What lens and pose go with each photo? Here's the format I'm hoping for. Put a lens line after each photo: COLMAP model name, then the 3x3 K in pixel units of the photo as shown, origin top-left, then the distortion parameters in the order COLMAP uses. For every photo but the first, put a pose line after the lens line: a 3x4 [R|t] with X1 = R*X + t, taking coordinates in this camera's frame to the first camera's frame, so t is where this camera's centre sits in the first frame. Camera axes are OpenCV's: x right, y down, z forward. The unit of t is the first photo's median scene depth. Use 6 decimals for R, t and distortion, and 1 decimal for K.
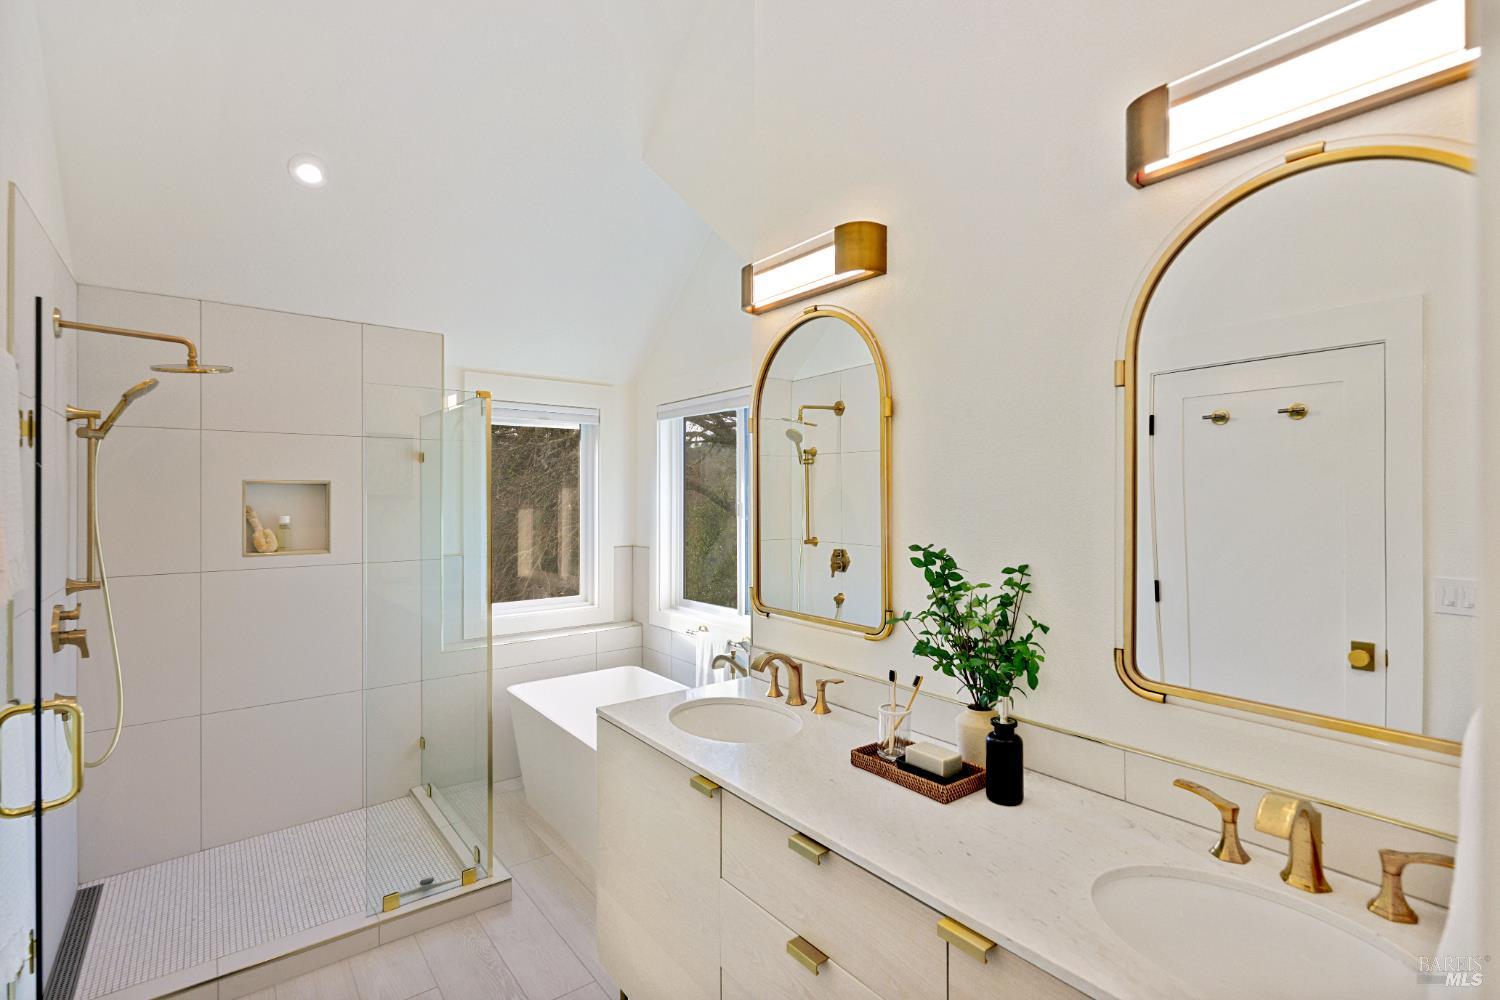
lens RADIAL K [[689.4, 0, 746.7], [0, 689.4, 493.5], [0, 0, 1]] dist [0.004131, 0.000642]
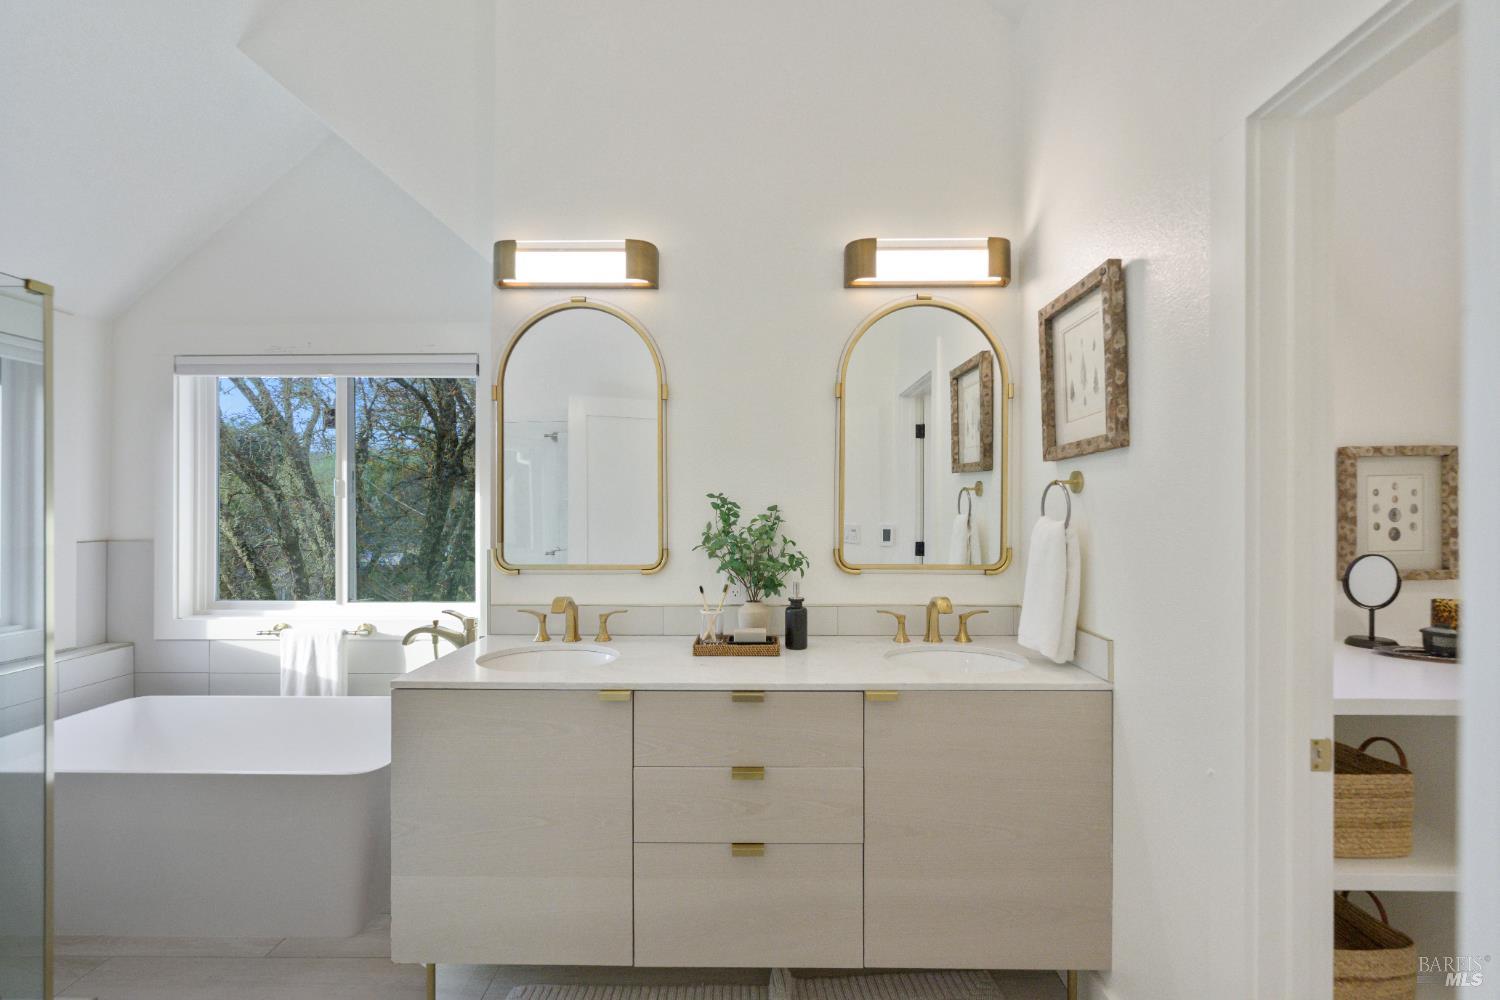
lens RADIAL K [[601.0, 0, 748.9], [0, 601.0, 505.5], [0, 0, 1]] dist [-0.000222, 0.000341]
pose [[0.625785, 0.004041, 0.779985, -0.565993], [-0.005620, 0.999984, -0.000672, 0.085877], [-0.779975, -0.003963, 0.625798, 0.161863]]
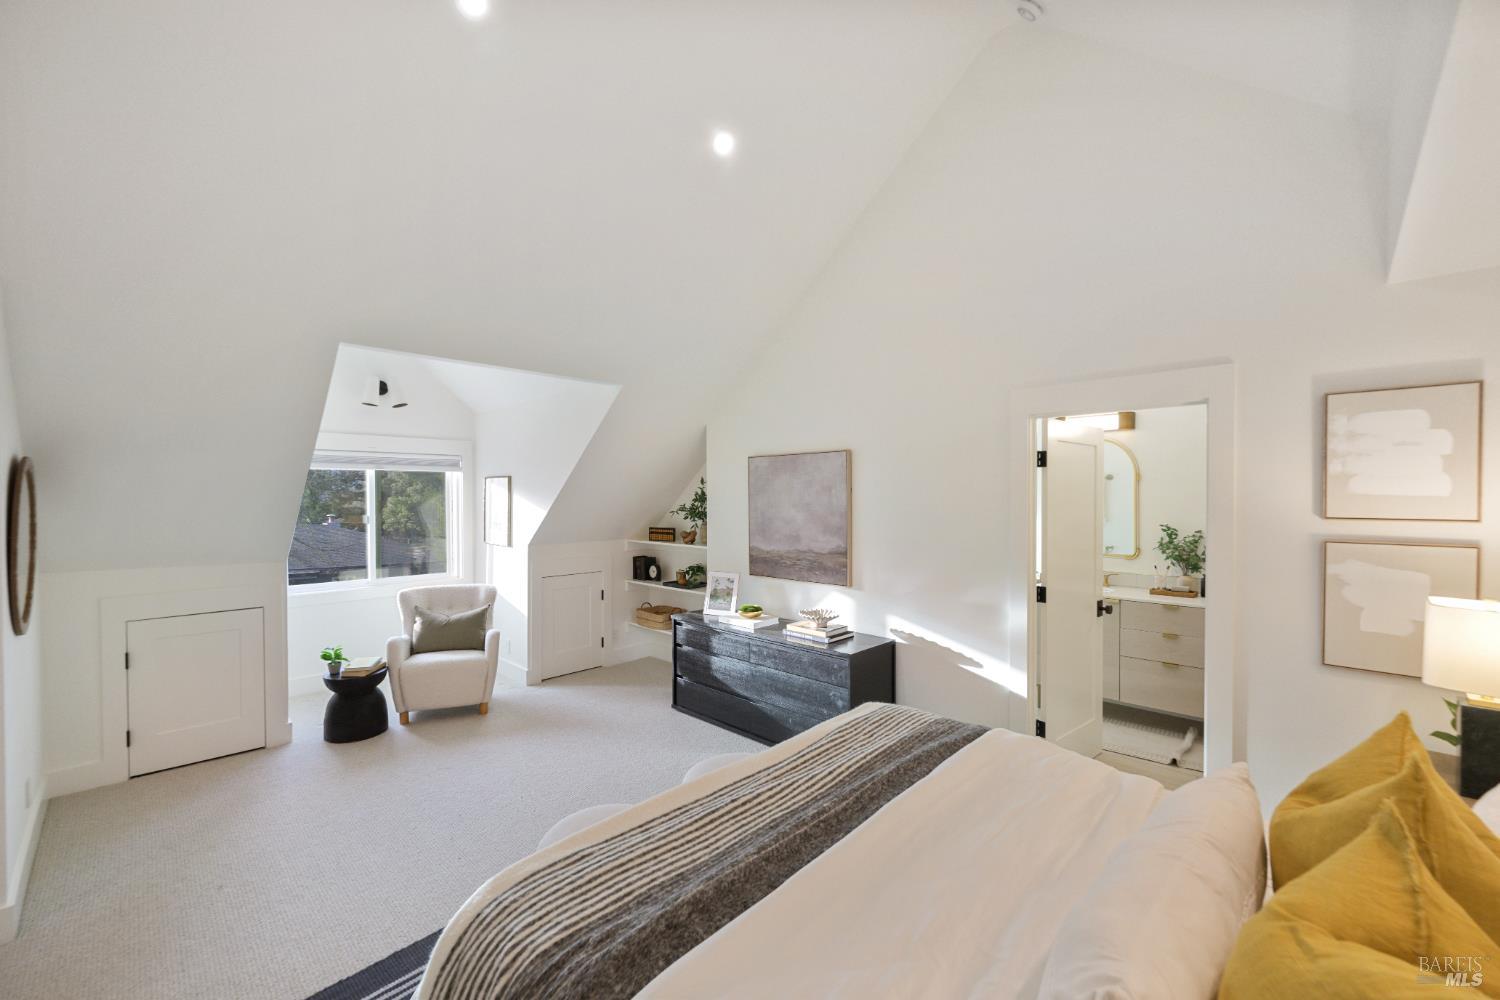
lens RADIAL K [[601.0, 0, 754.0], [0, 601.0, 502.7], [0, 0, 1]] dist [-0.000222, 0.000341]
pose [[0.987941, 0.000968, 0.154826, -1.710143], [-0.003404, 0.999875, 0.015466, -0.050606], [-0.154791, -0.015806, 0.987821, -1.184610]]
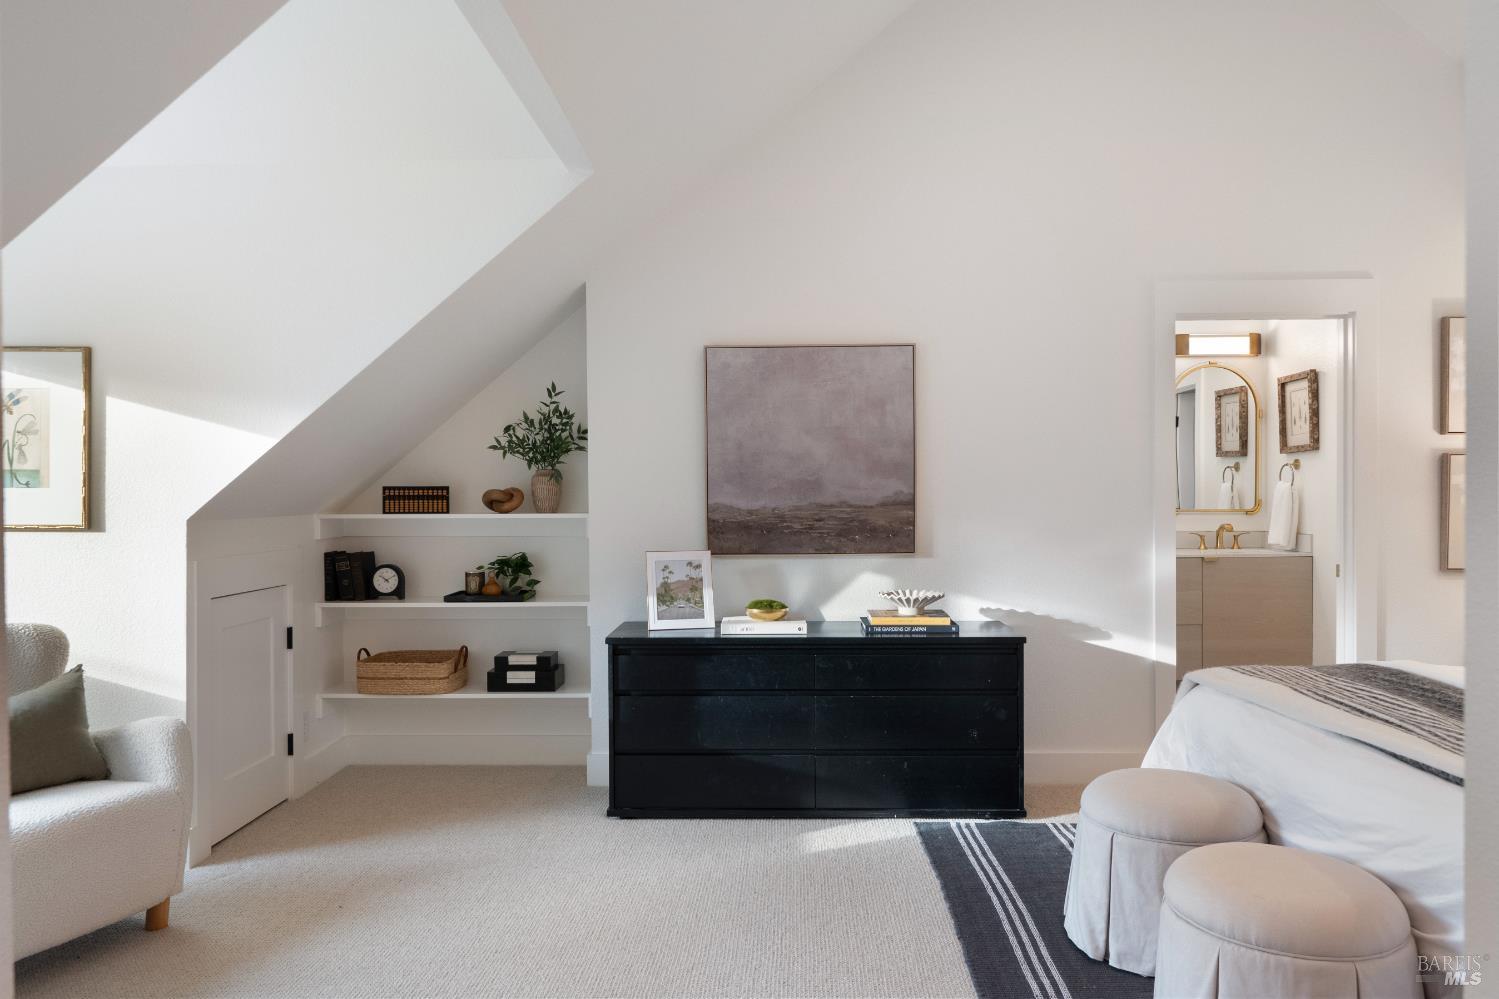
lens RADIAL K [[991.8, 0, 752.9], [0, 991.8, 496.9], [0, 0, 1]] dist [-0.006583, -0.000276]
pose [[0.625938, -0.003864, 0.779863, -3.069563], [-0.001244, 0.999982, 0.005953, 0.134278], [-0.779872, -0.004696, 0.625922, -0.275136]]
